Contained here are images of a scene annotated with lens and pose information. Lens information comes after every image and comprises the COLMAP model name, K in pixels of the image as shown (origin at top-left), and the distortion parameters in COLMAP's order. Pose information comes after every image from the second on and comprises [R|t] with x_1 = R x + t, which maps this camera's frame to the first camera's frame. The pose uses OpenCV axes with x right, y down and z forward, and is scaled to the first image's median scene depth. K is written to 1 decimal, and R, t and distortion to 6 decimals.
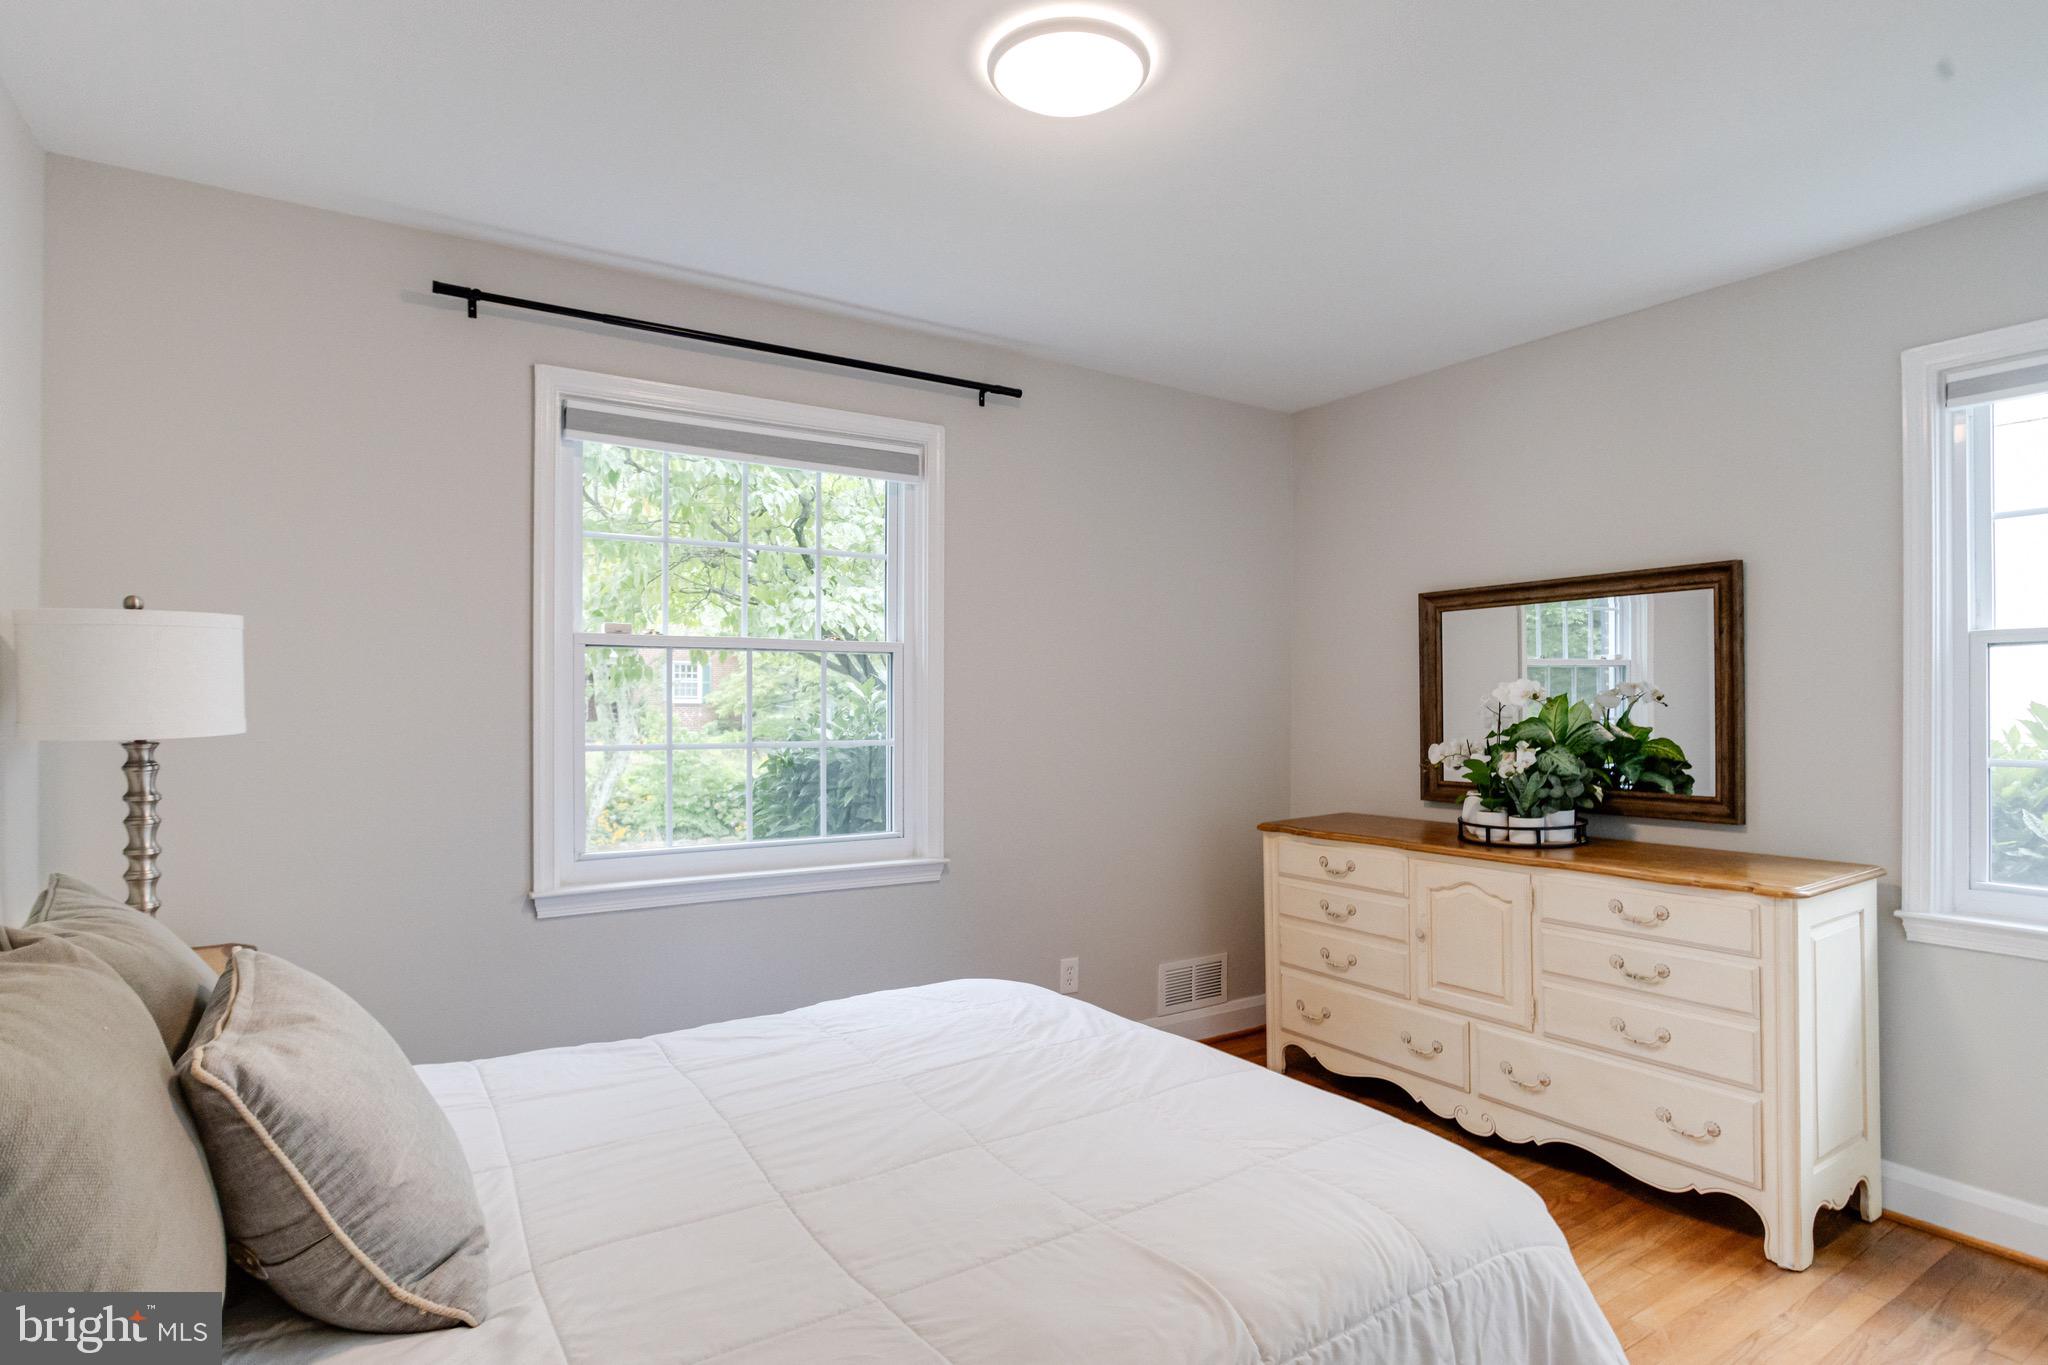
lens RADIAL K [[1075.4, 0, 1012.3], [0, 1075.4, 685.8], [0, 0, 1]] dist [-0.037941, 0.014301]
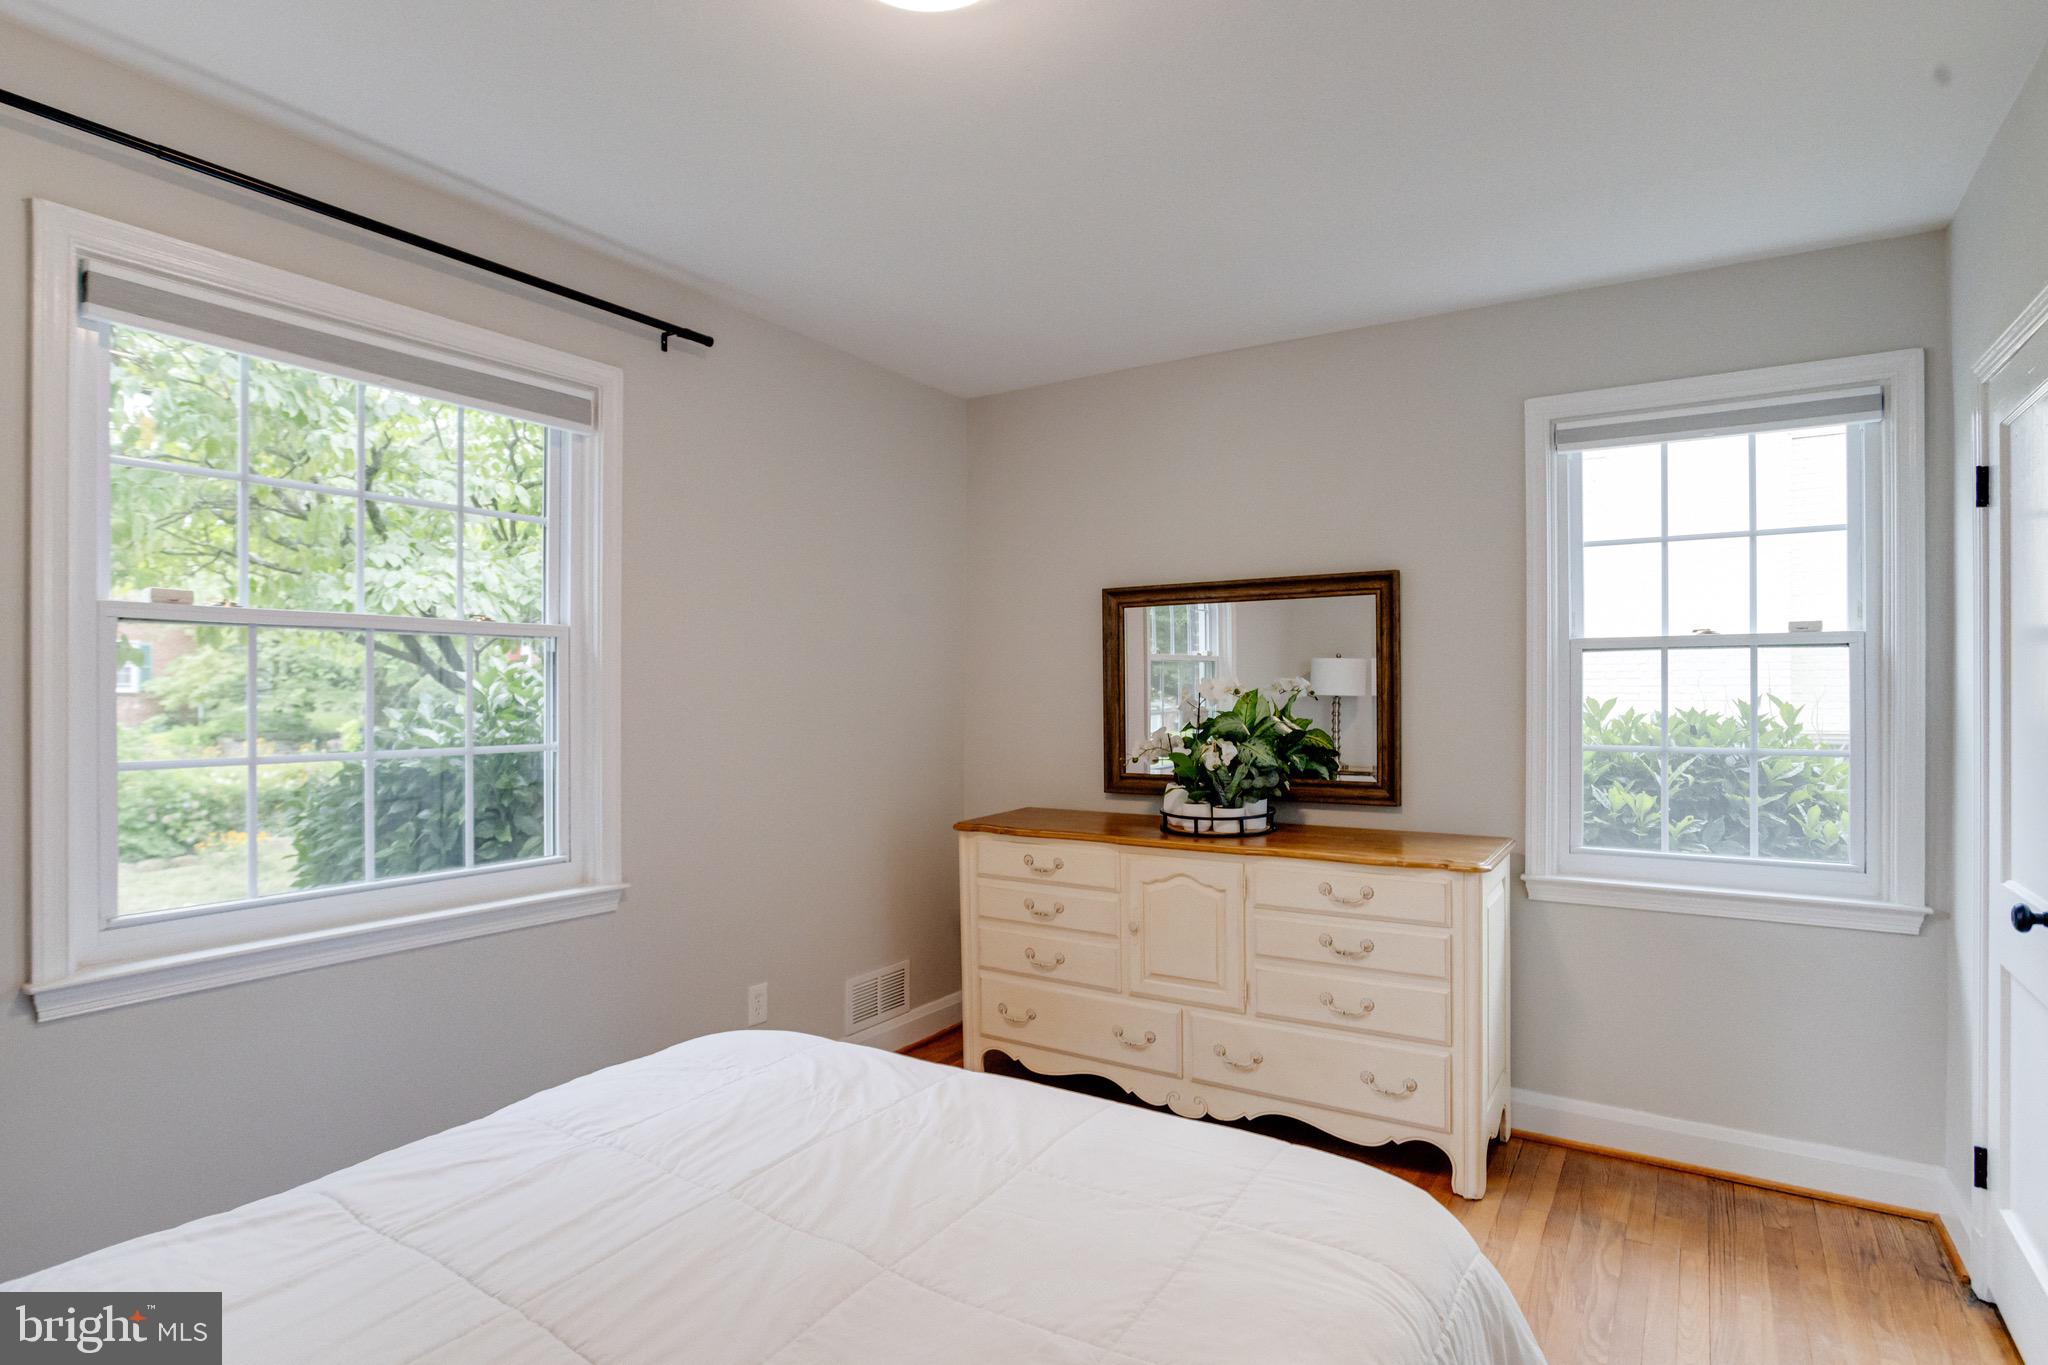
lens RADIAL K [[1075.4, 0, 1031.1], [0, 1075.4, 684.2], [0, 0, 1]] dist [-0.037941, 0.014301]
pose [[0.912732, 0.002646, 0.408550, -0.125929], [-0.006166, 0.999954, 0.007299, -0.004143], [-0.408513, -0.009181, 0.912707, 0.120911]]
